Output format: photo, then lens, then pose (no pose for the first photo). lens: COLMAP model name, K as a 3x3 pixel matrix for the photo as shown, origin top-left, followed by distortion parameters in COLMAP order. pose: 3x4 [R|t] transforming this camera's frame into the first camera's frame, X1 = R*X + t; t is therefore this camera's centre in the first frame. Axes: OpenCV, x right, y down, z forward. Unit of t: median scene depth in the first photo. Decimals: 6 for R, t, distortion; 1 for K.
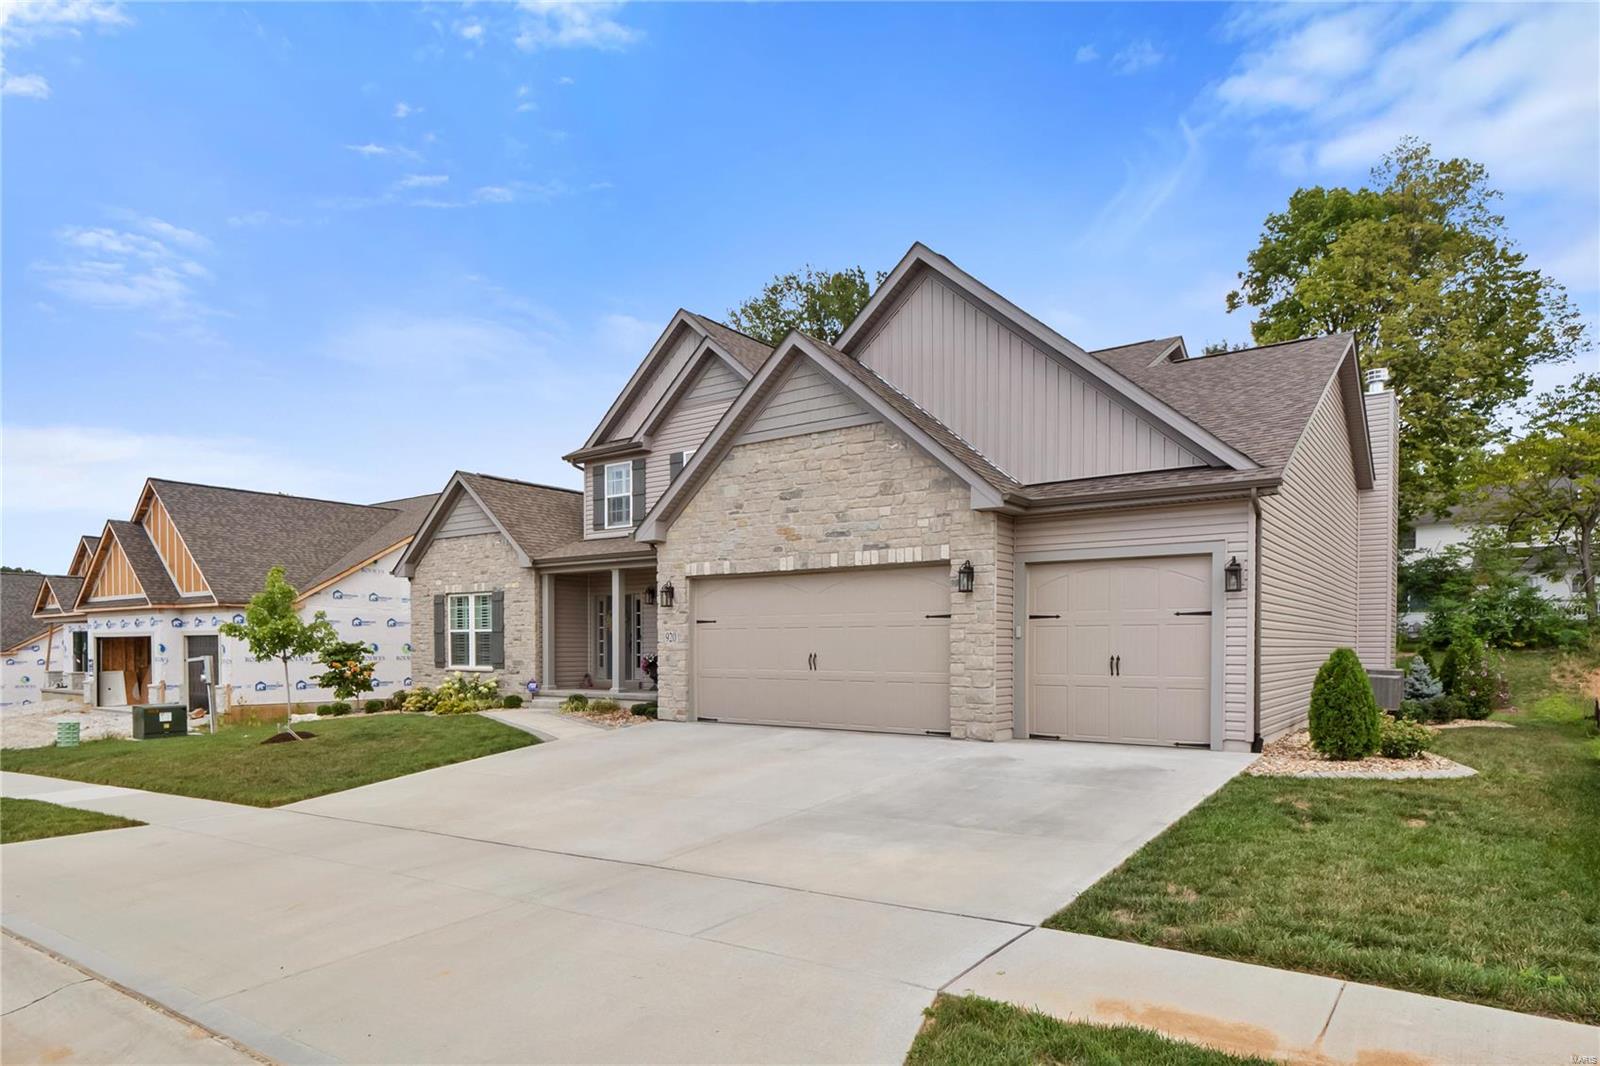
lens RADIAL K [[913.5, 0, 682.3], [0, 913.5, 668.9], [0, 0, 1]] dist [0.000455, -0.000101]
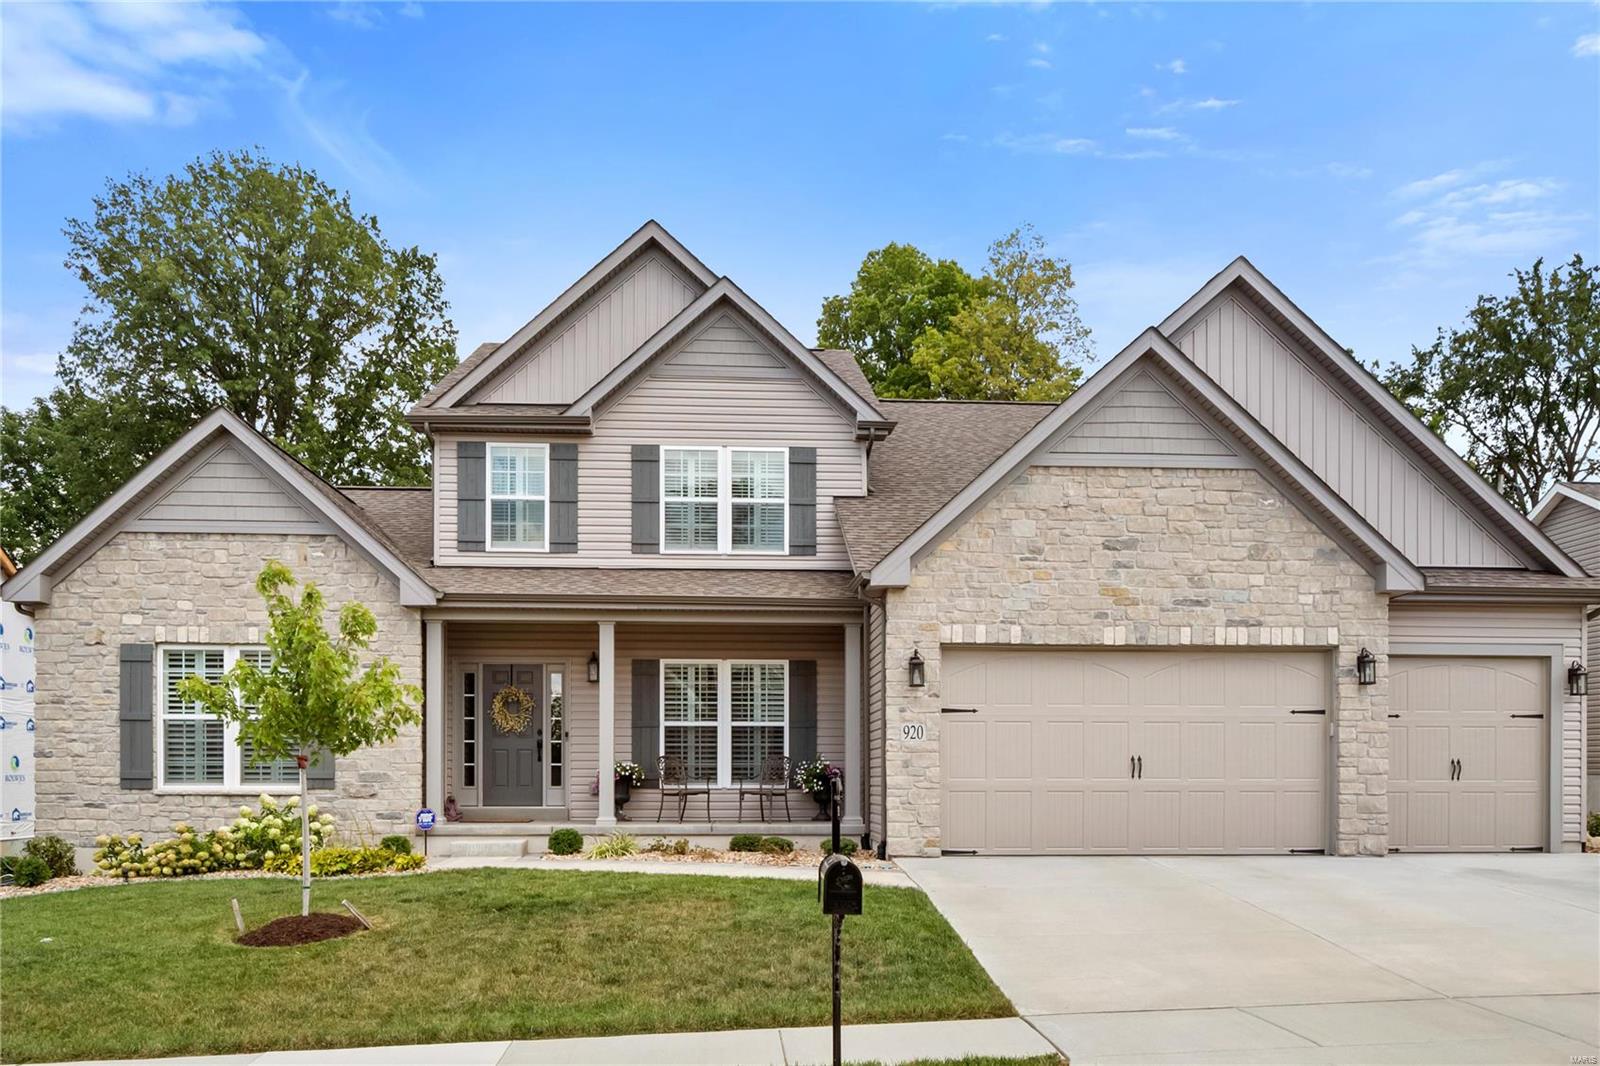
lens RADIAL K [[1348.6, 0, 802.0], [0, 1348.6, 787.4], [0, 0, 1]] dist [0.000980, -0.001524]
pose [[0.750865, -0.003257, 0.660448, -0.745308], [0.013145, 0.999863, -0.010014, 0.015216], [-0.660325, 0.016200, 0.750805, 0.316961]]
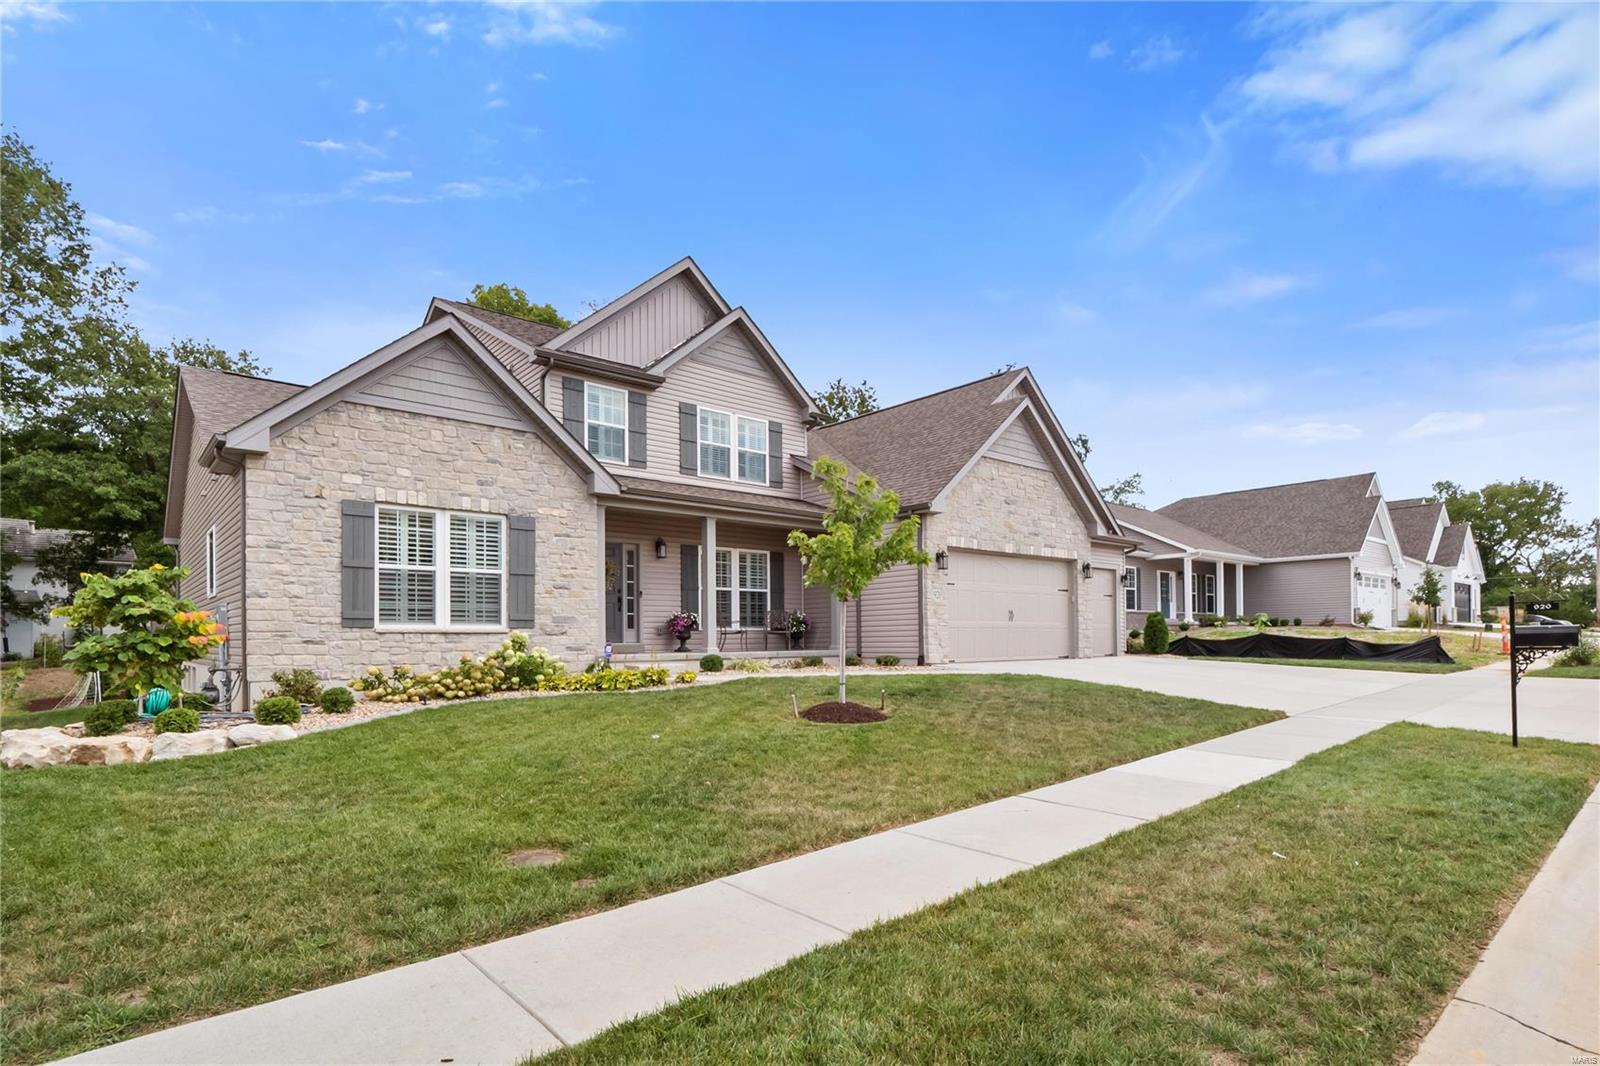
lens RADIAL K [[793.3, 0, 865.2], [0, 793.3, 638.5], [0, 0, 1]] dist [0.001922, 0.000296]
pose [[0.174466, 0.002400, 0.984660, -1.086508], [0.031210, 0.999481, -0.007966, 0.029738], [-0.984169, 0.032121, 0.174300, 0.933824]]
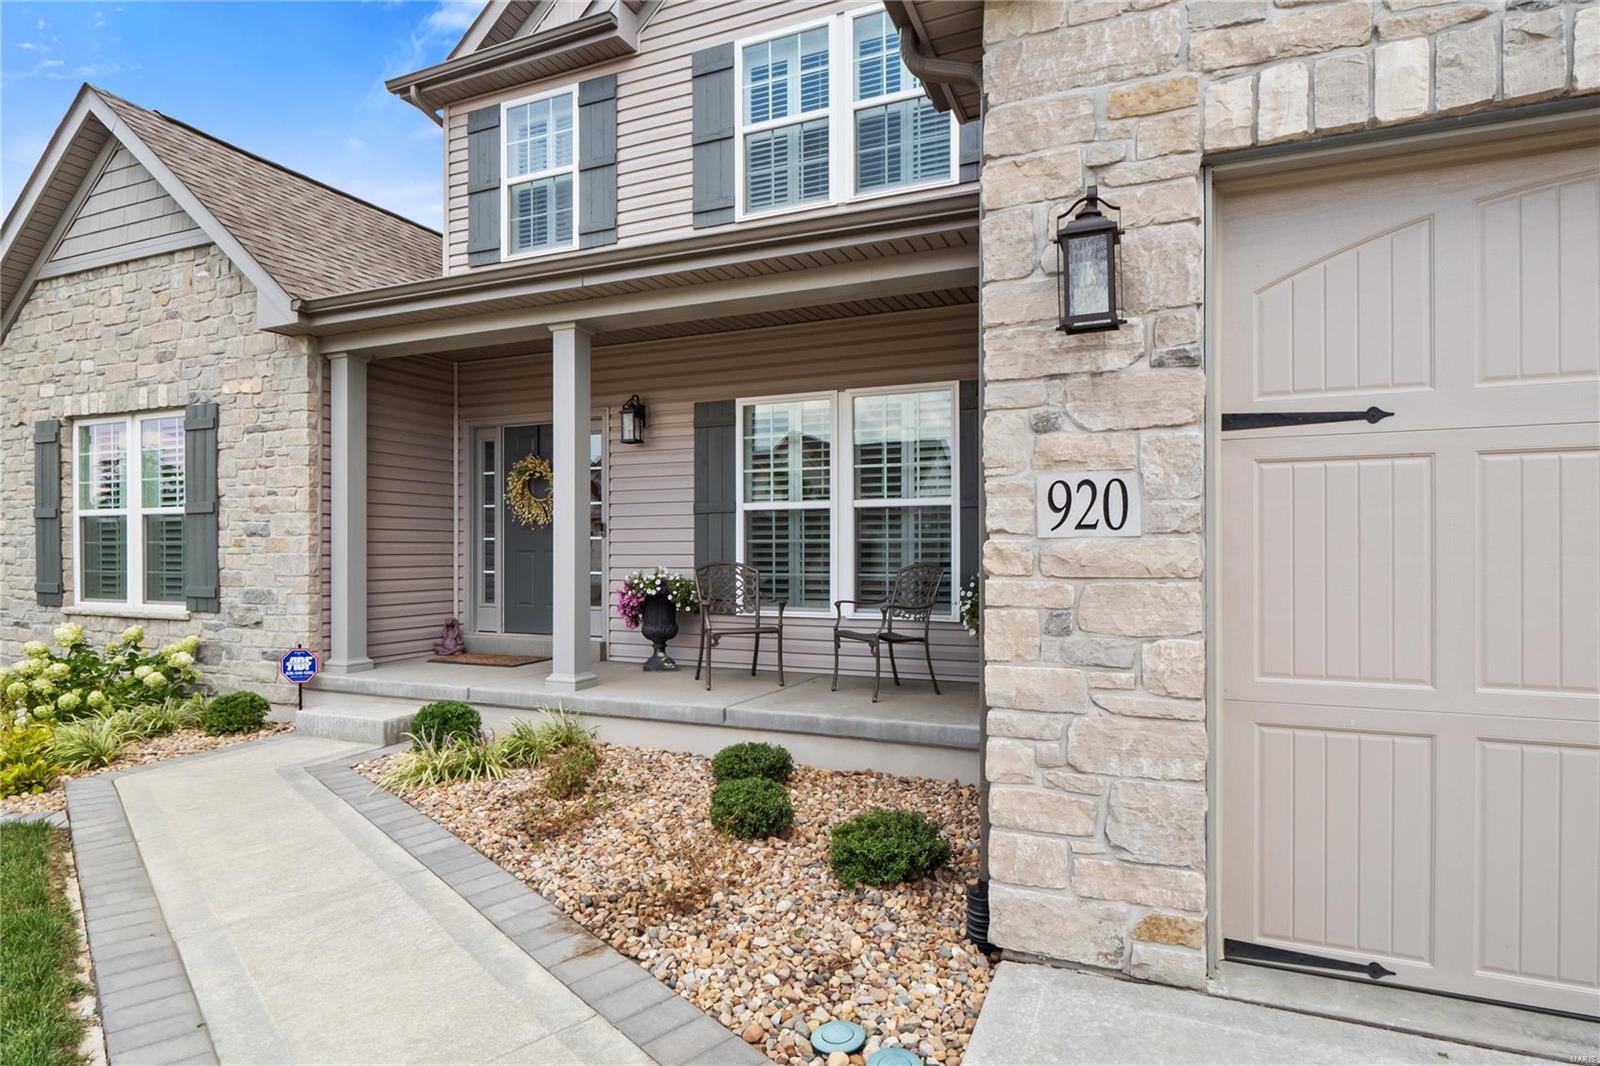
lens RADIAL K [[927.4, 0, 681.5], [0, 927.4, 549.3], [0, 0, 1]] dist [0.020203, -0.001332]
pose [[0.977120, 0.000215, 0.212689, -0.133585], [0.005493, 0.999641, -0.026243, -0.021714], [-0.212618, 0.026811, 0.976768, 0.855096]]
